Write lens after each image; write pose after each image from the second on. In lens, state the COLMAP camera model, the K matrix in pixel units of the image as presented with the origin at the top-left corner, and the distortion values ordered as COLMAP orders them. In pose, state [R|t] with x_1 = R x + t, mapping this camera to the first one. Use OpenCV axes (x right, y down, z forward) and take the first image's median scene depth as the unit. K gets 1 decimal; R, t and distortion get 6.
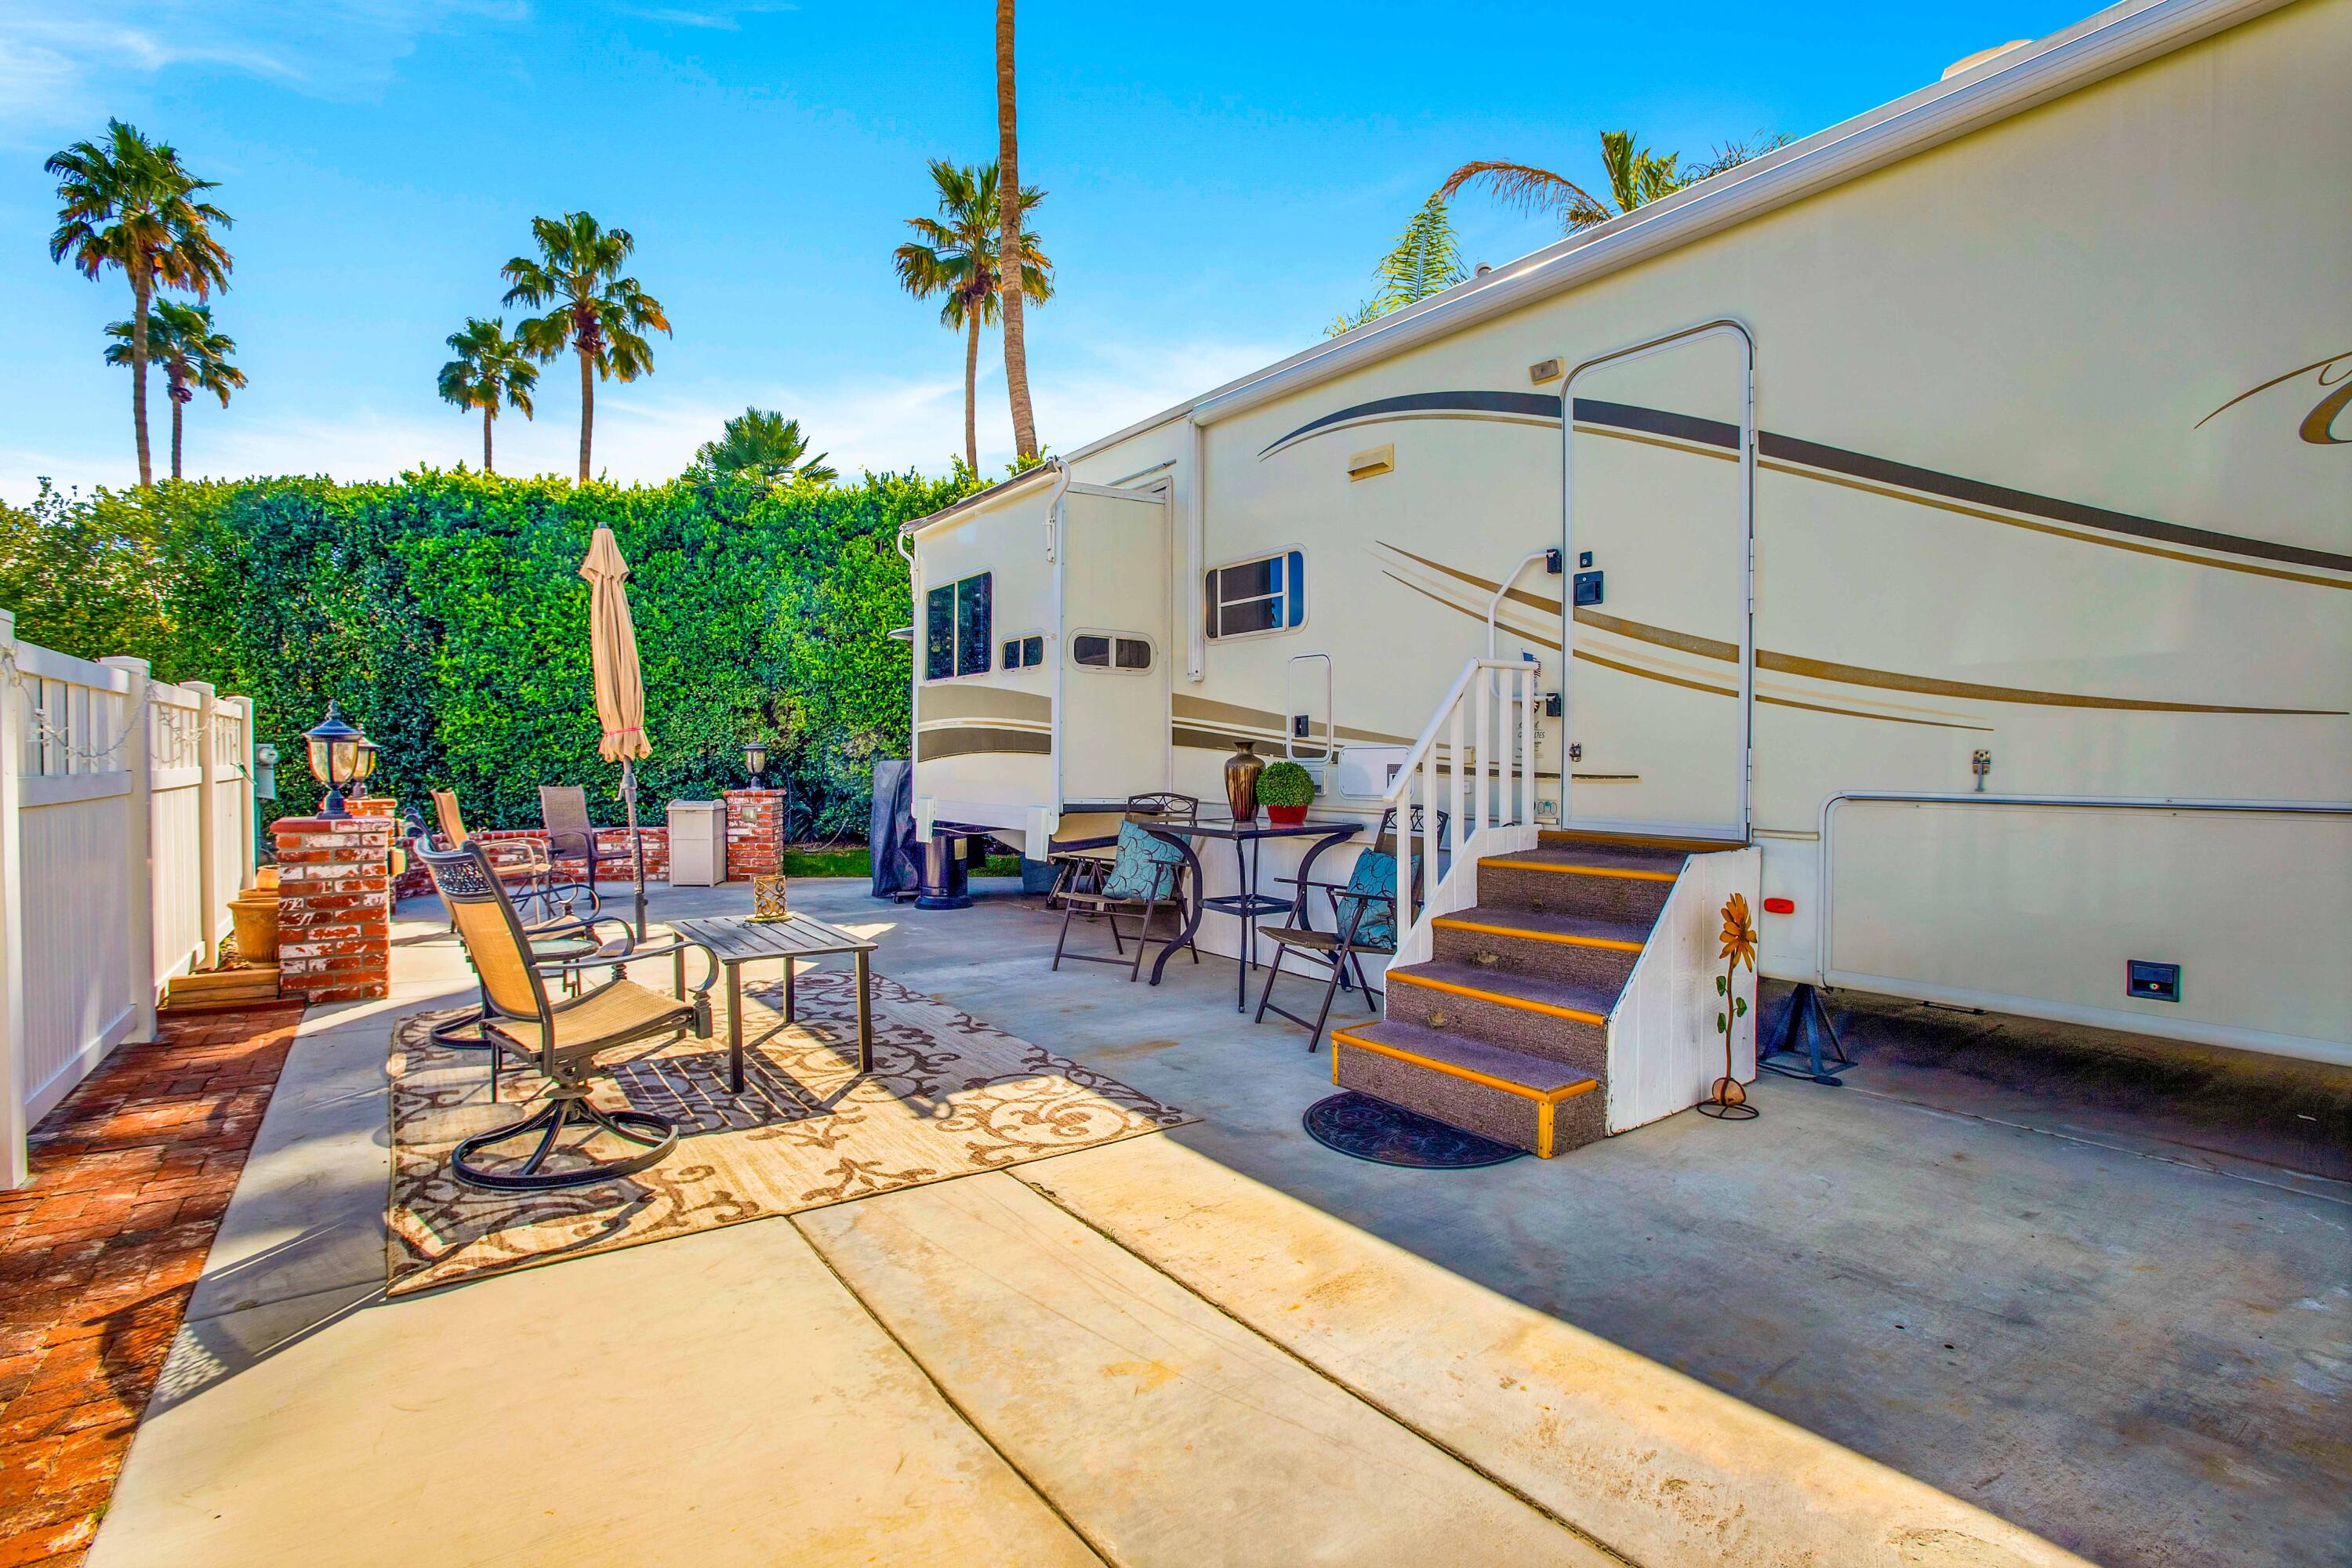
lens RADIAL K [[1106.9, 0, 1175.9], [0, 1106.9, 778.9], [0, 0, 1]] dist [-0.068460, 0.023213]
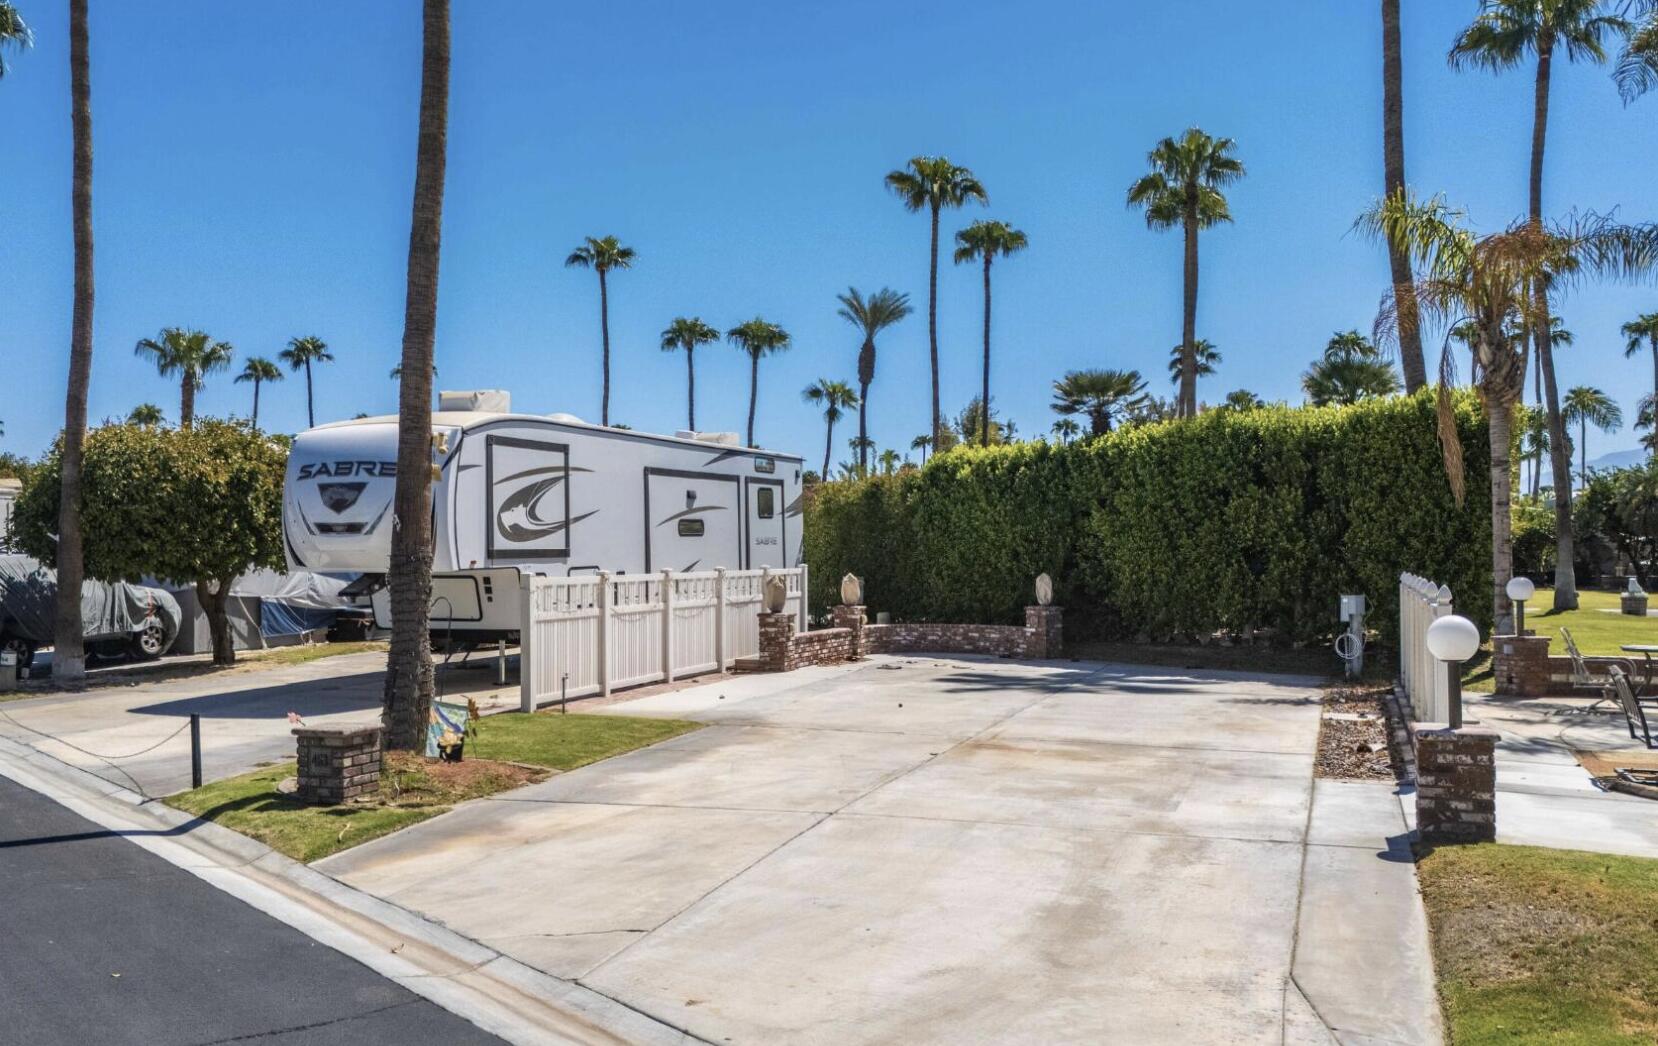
lens RADIAL K [[1464.7, 0, 758.5], [0, 1464.7, 567.4], [0, 0, 1]] dist [0.108823, -0.103495]
pose [[0.540769, 0.005370, -0.841154, 2.096844], [-0.012476, 0.999921, -0.001637, -0.066746], [0.841079, 0.011379, 0.540793, -1.014434]]
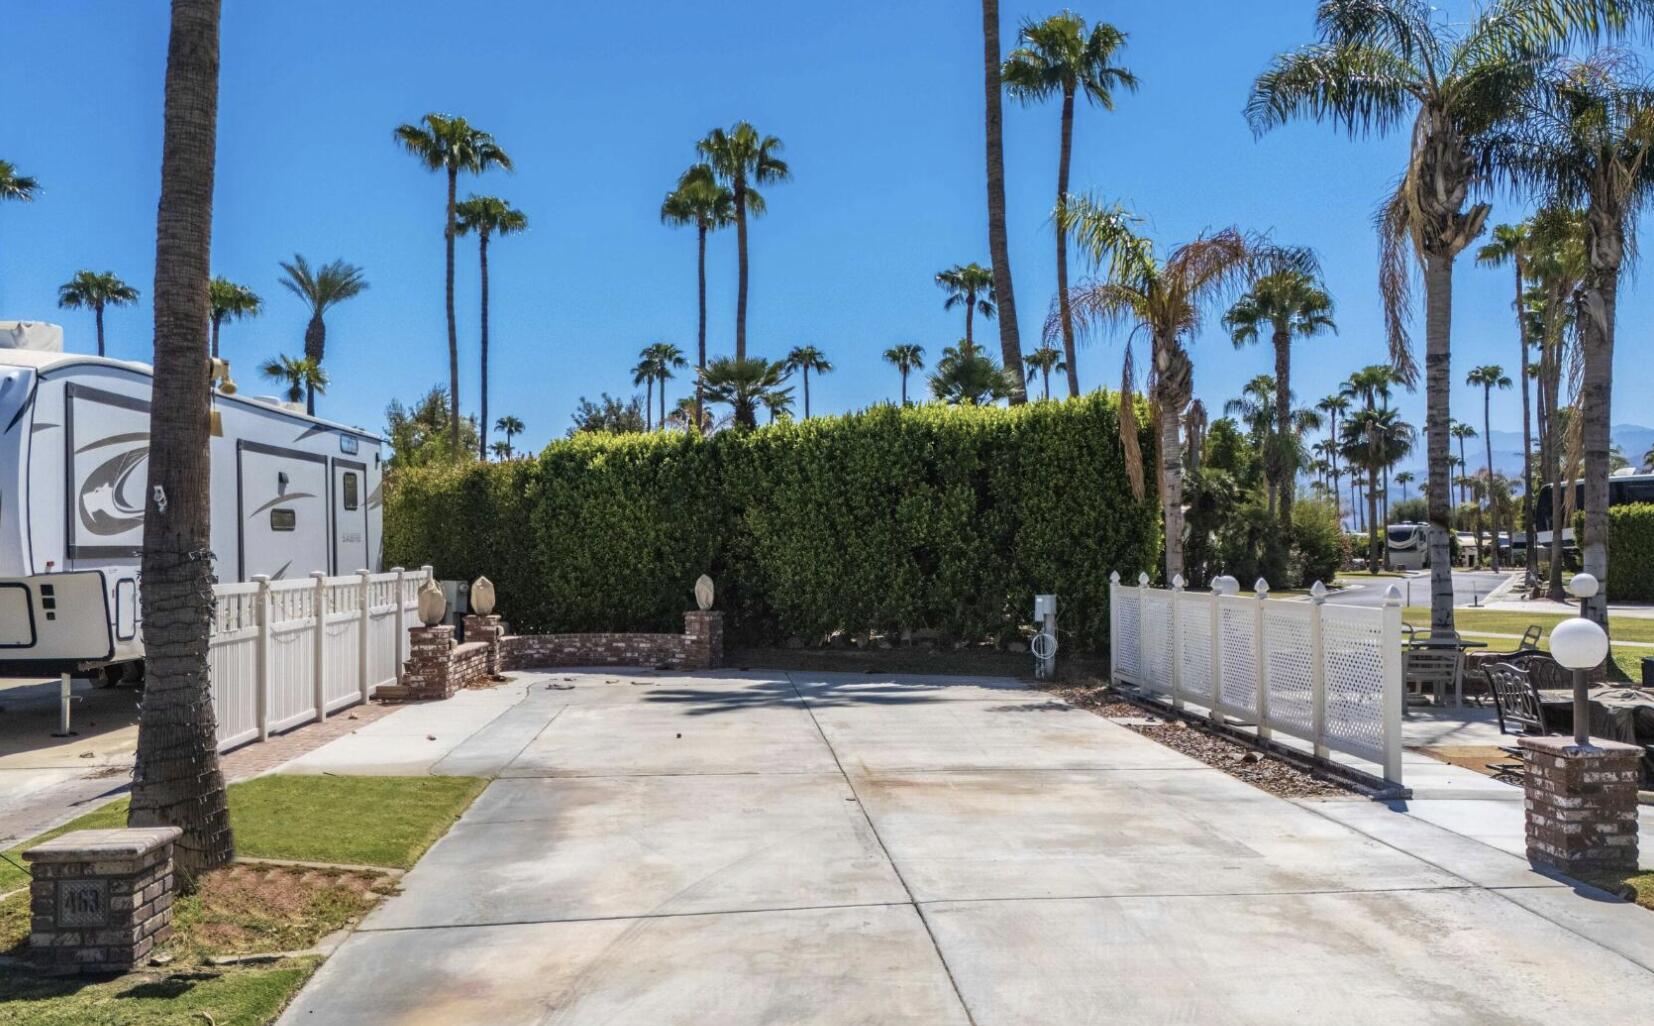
lens RADIAL K [[1473.0, 0, 862.5], [0, 1473.0, 555.2], [0, 0, 1]] dist [0.113024, -0.128210]
pose [[0.859400, -0.002760, -0.511296, 1.406378], [-0.006228, 0.999855, -0.015865, -0.060955], [0.511266, 0.016819, 0.859258, -1.114203]]
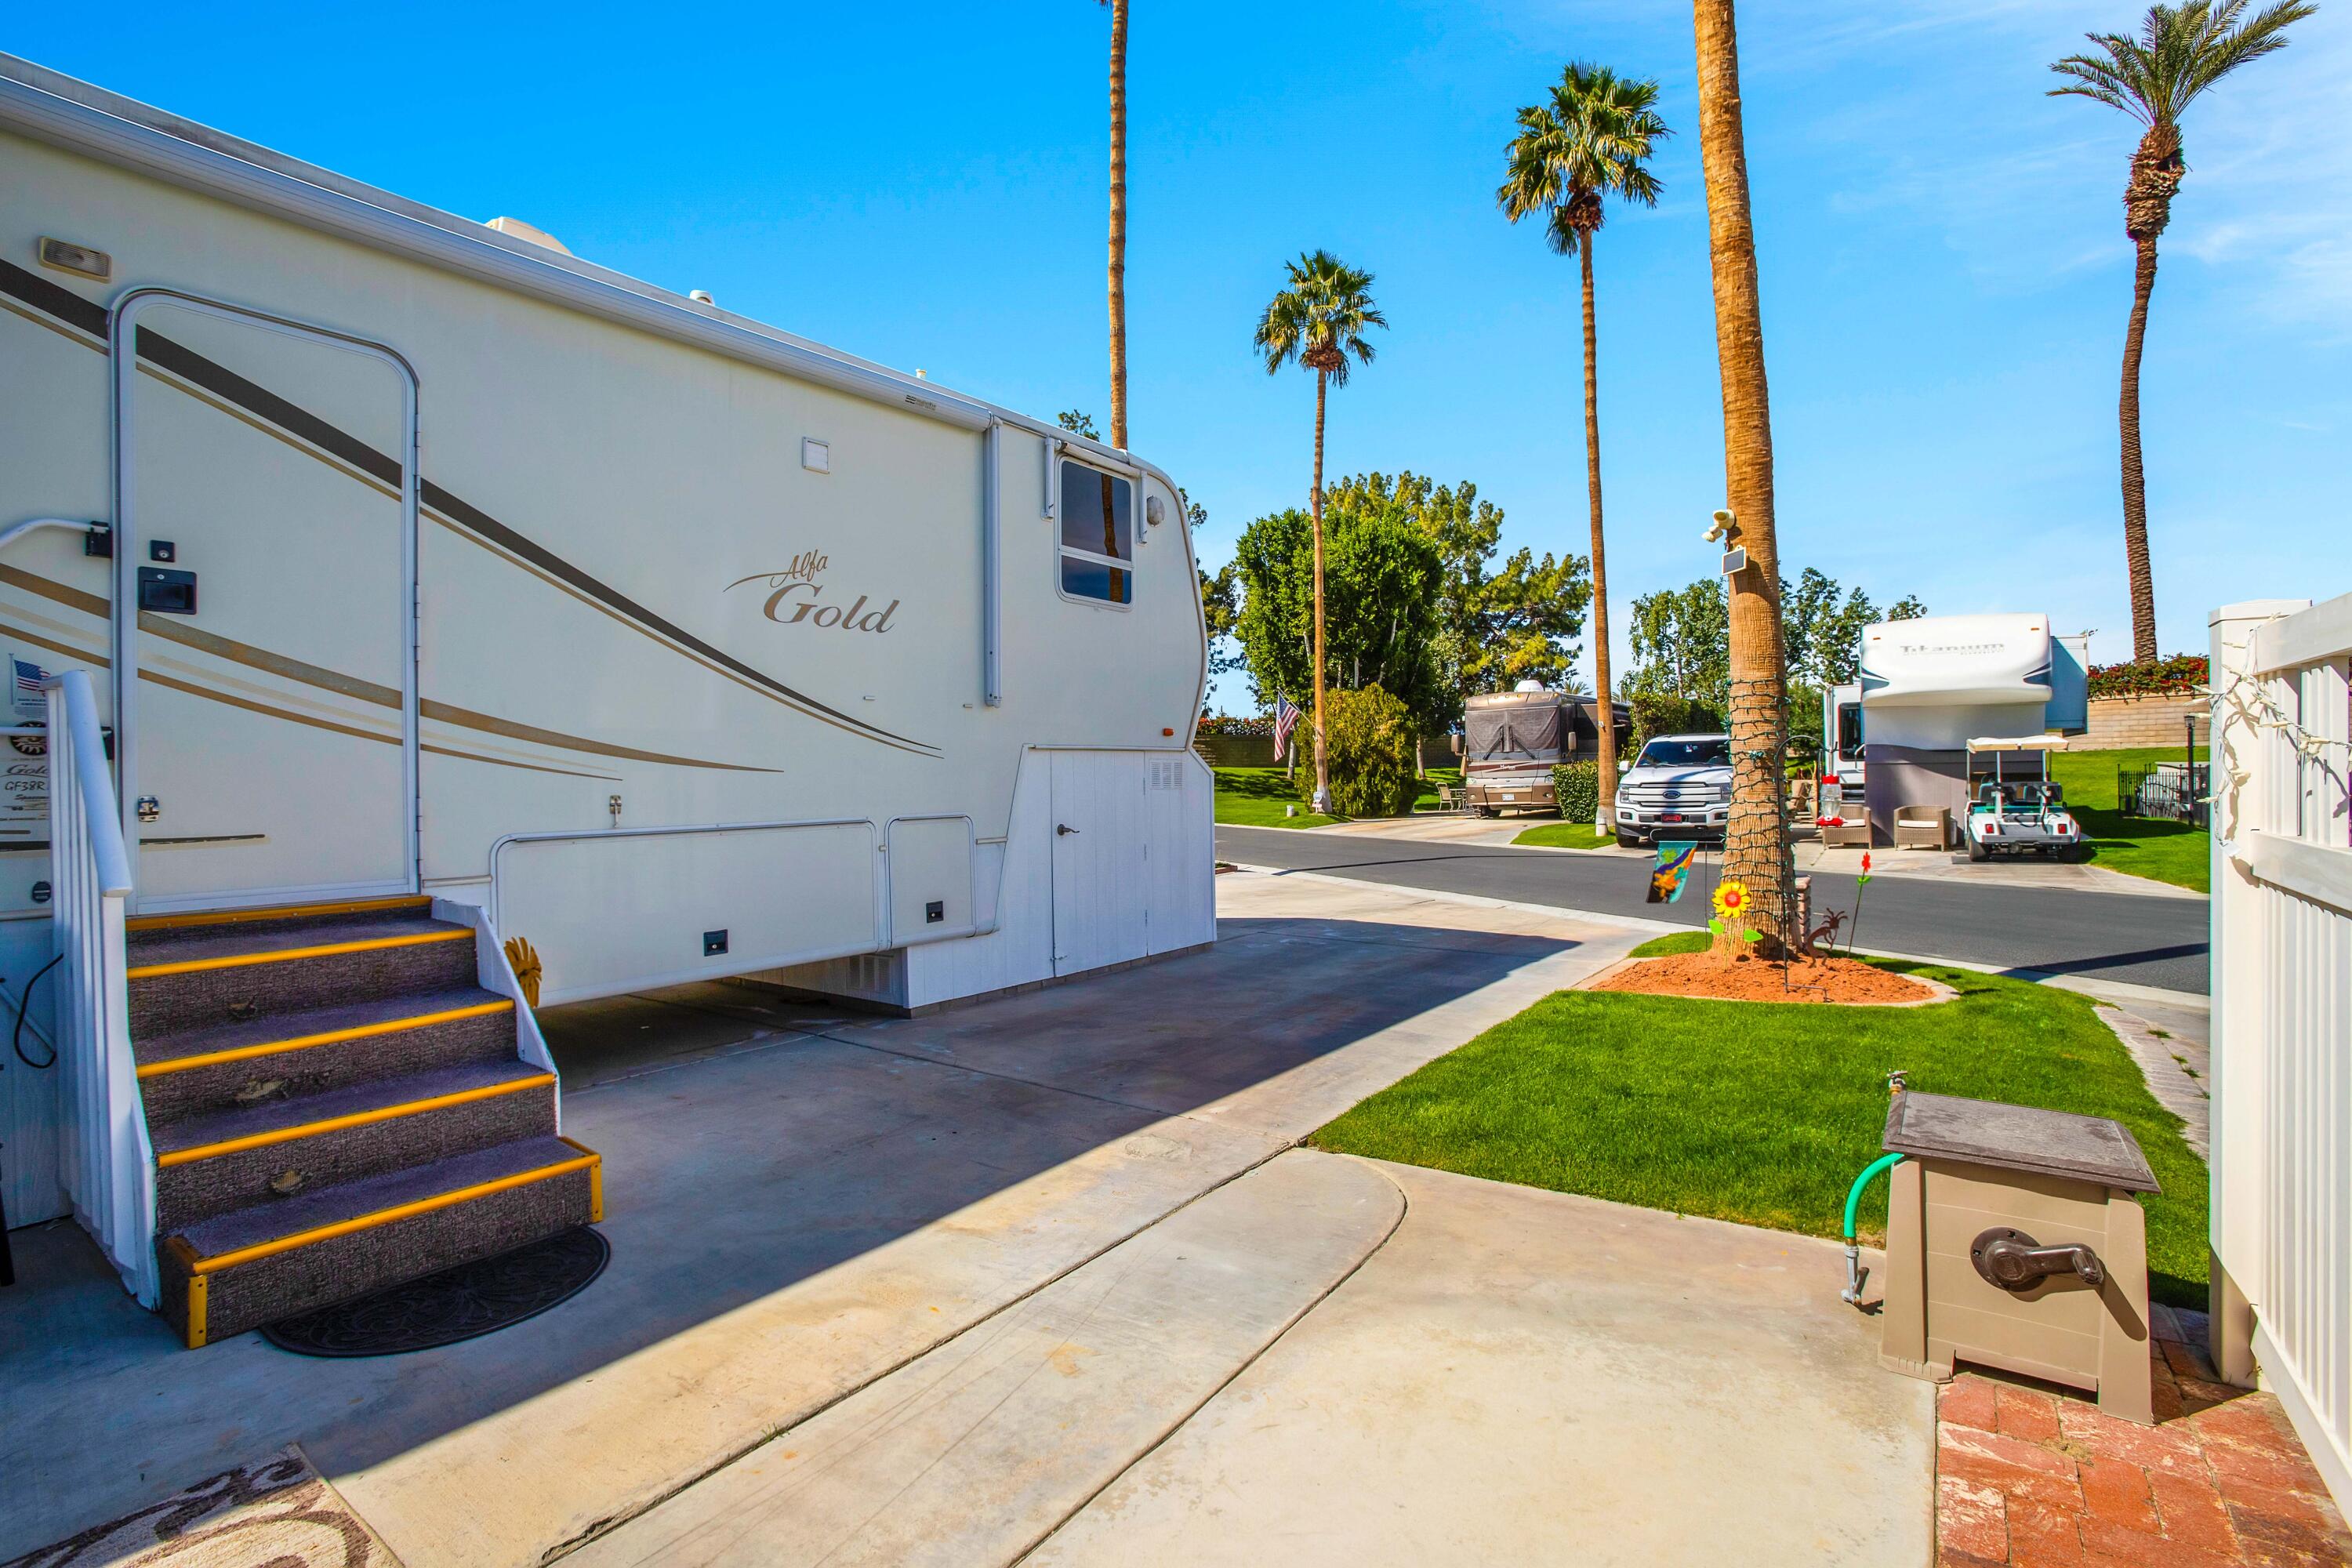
lens RADIAL K [[1110.1, 0, 1172.4], [0, 1110.1, 778.4], [0, 0, 1]] dist [-0.068855, 0.022201]
pose [[-0.317917, -0.000767, 0.948118, -0.353618], [0.032662, 0.999397, 0.011761, -0.020388], [-0.947556, 0.034707, -0.317700, 0.384424]]
